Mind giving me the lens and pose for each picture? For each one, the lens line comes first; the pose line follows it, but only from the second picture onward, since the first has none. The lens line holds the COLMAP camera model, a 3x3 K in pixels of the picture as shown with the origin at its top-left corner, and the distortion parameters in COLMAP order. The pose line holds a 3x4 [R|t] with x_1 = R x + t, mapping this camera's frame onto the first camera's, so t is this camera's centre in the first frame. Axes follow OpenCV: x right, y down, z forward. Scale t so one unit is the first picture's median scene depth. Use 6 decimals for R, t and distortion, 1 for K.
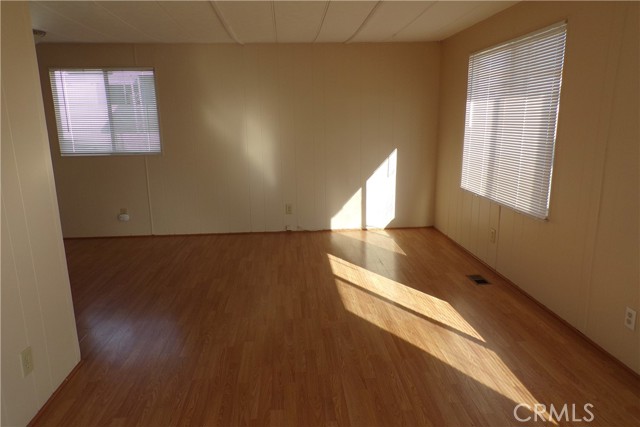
lens RADIAL K [[430.0, 0, 320.0], [0, 430.0, 213.5], [0, 0, 1]] dist [0.002397, 0.000817]
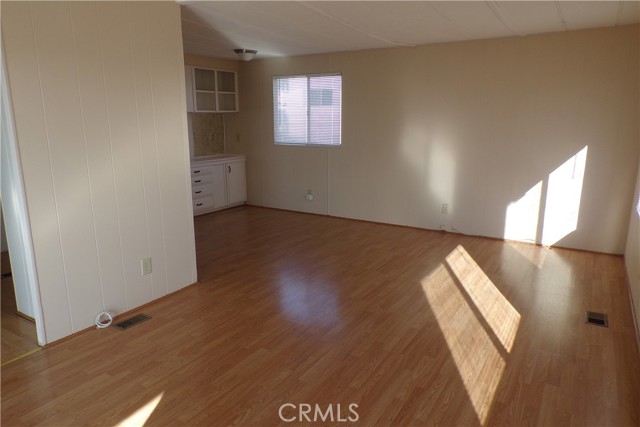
lens RADIAL K [[430.0, 0, 320.0], [0, 430.0, 213.5], [0, 0, 1]] dist [0.002397, 0.000817]
pose [[0.810917, 0.140782, -0.567974, 0.273306], [-0.140824, 0.989052, 0.044095, -0.003289], [0.567963, 0.044227, 0.821865, 0.019793]]
